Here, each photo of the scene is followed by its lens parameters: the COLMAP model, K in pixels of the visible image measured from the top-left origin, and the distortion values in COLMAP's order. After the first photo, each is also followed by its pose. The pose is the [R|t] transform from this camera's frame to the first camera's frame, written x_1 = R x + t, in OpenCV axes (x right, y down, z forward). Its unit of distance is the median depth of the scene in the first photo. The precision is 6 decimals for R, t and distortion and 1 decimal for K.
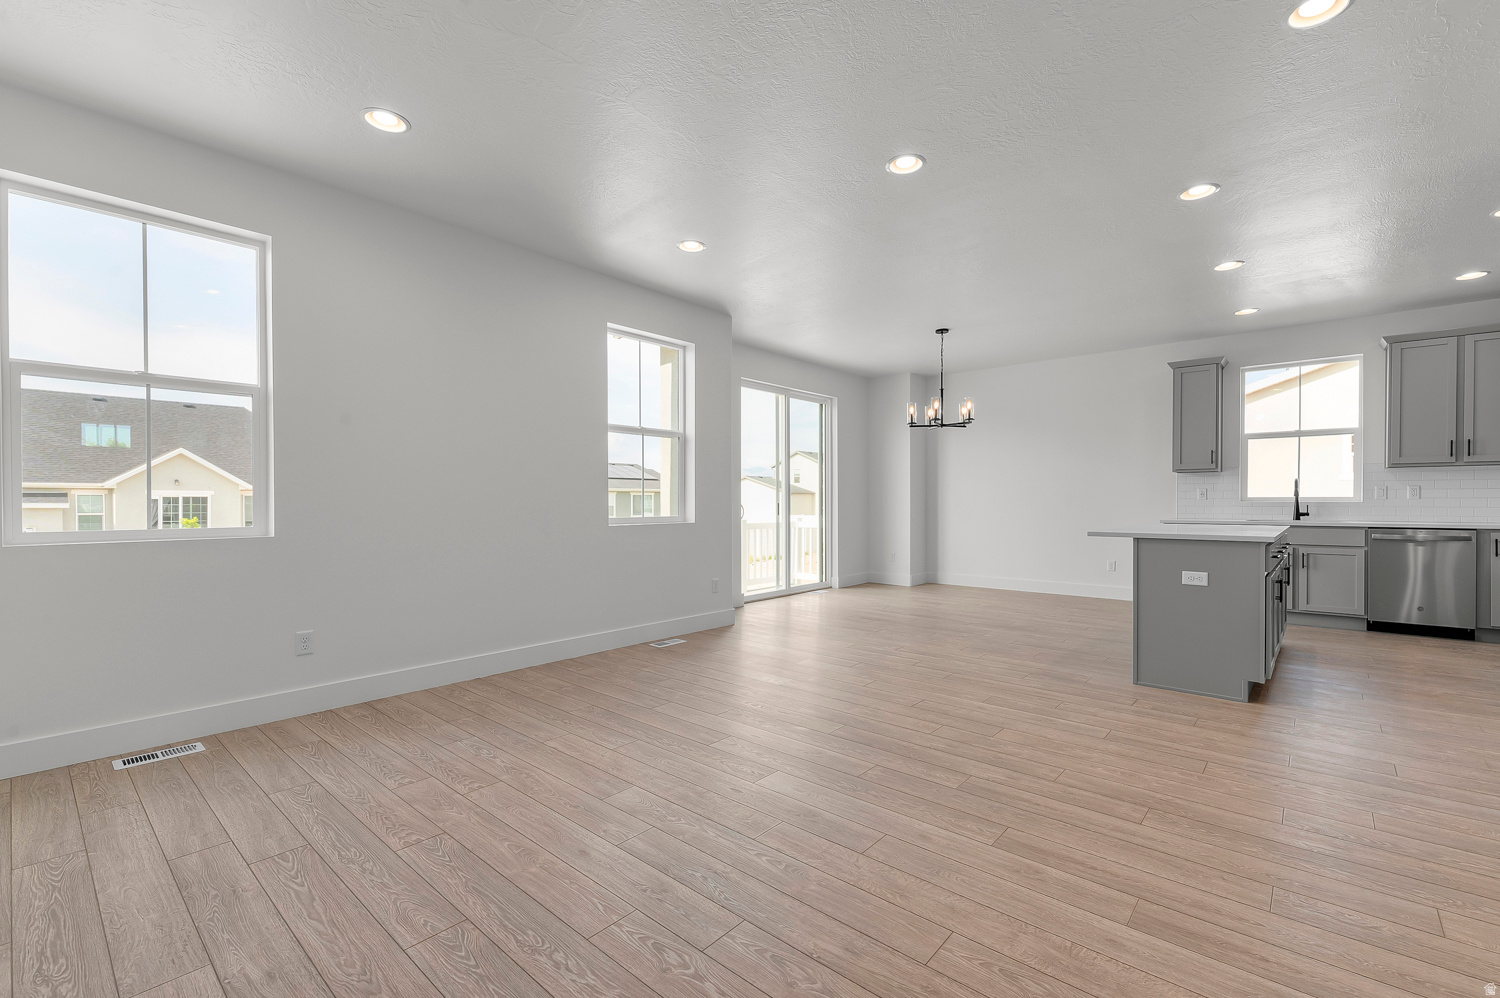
lens RADIAL K [[641.1, 0, 747.9], [0, 641.1, 507.8], [0, 0, 1]] dist [0.001087, -0.003272]
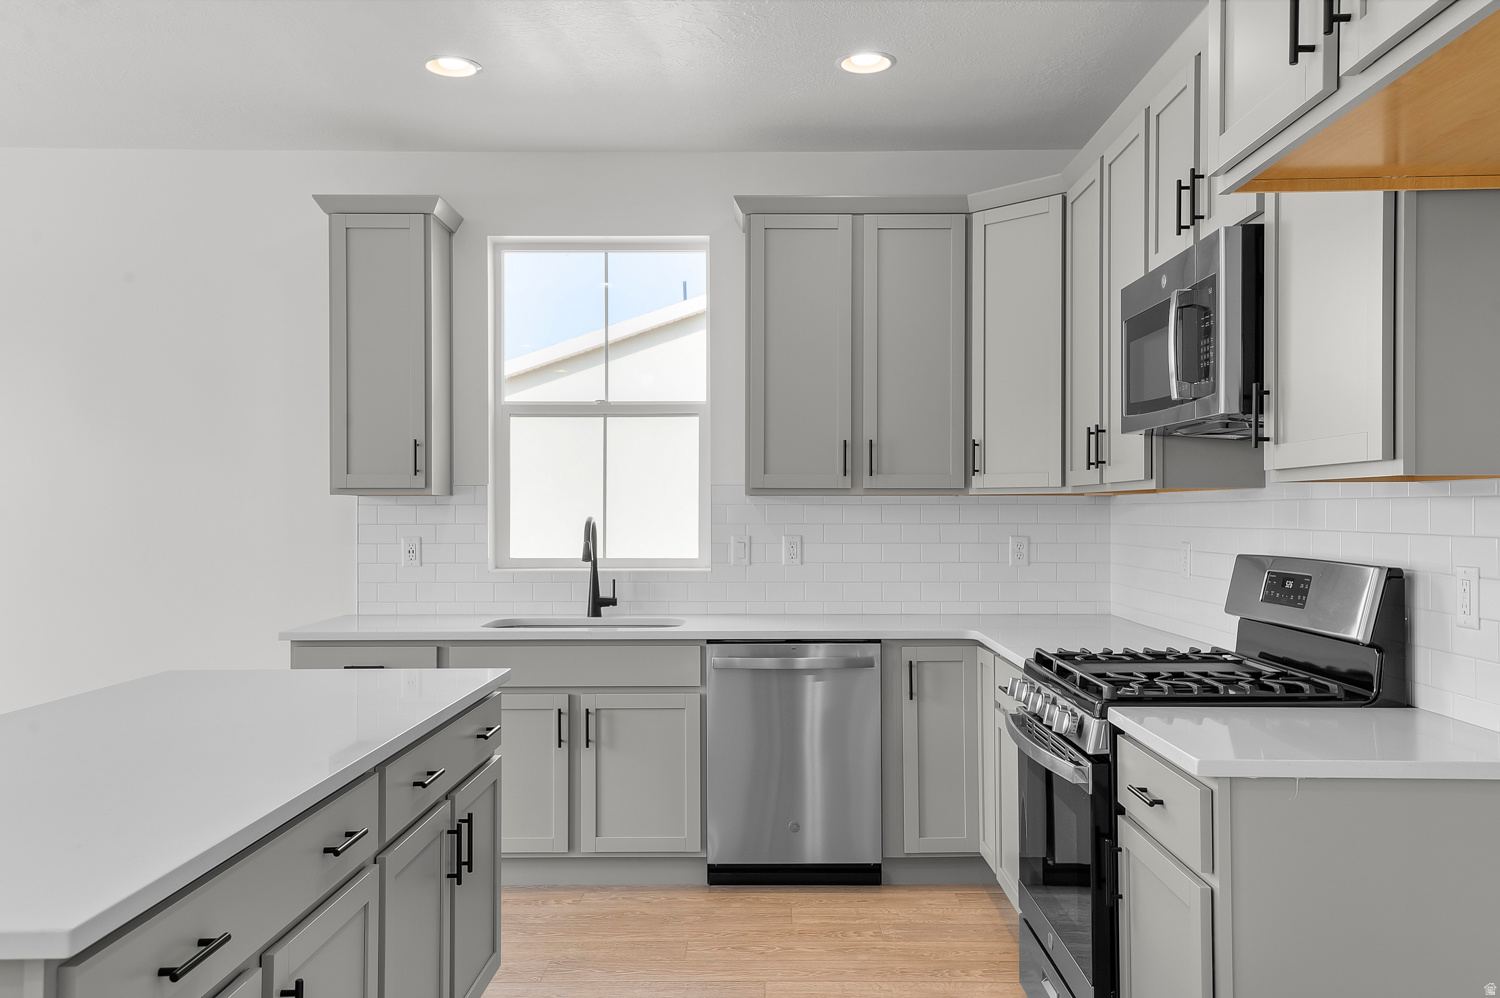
lens RADIAL K [[1206.0, 0, 755.0], [0, 1206.0, 505.4], [0, 0, 1]] dist [0.067178, 0.000656]
pose [[0.754945, 0.005470, 0.655765, 0.472442], [0.006486, 0.999854, -0.015807, -0.044502], [-0.655756, 0.016187, 0.754800, 0.379062]]
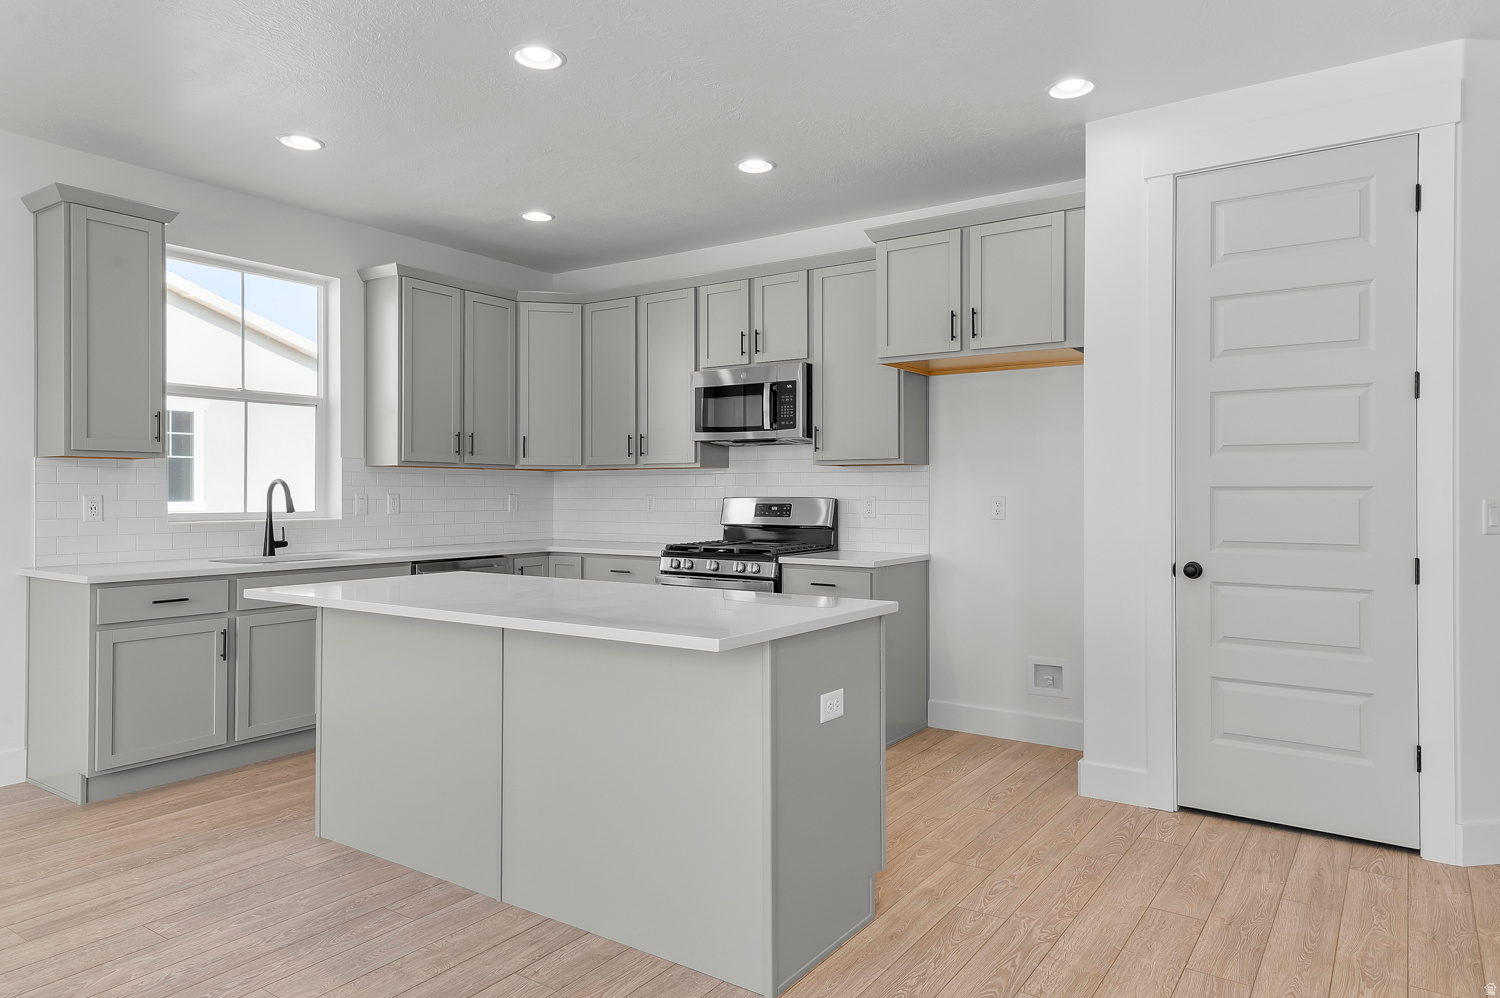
lens RADIAL K [[956.1, 0, 752.7], [0, 956.1, 494.1], [0, 0, 1]] dist [0.002547, 0.000752]
pose [[-0.118764, 0.000436, 0.992922, 0.000220], [0.010753, 0.999942, 0.000847, -0.032613], [-0.992864, 0.010778, -0.118762, 0.774436]]
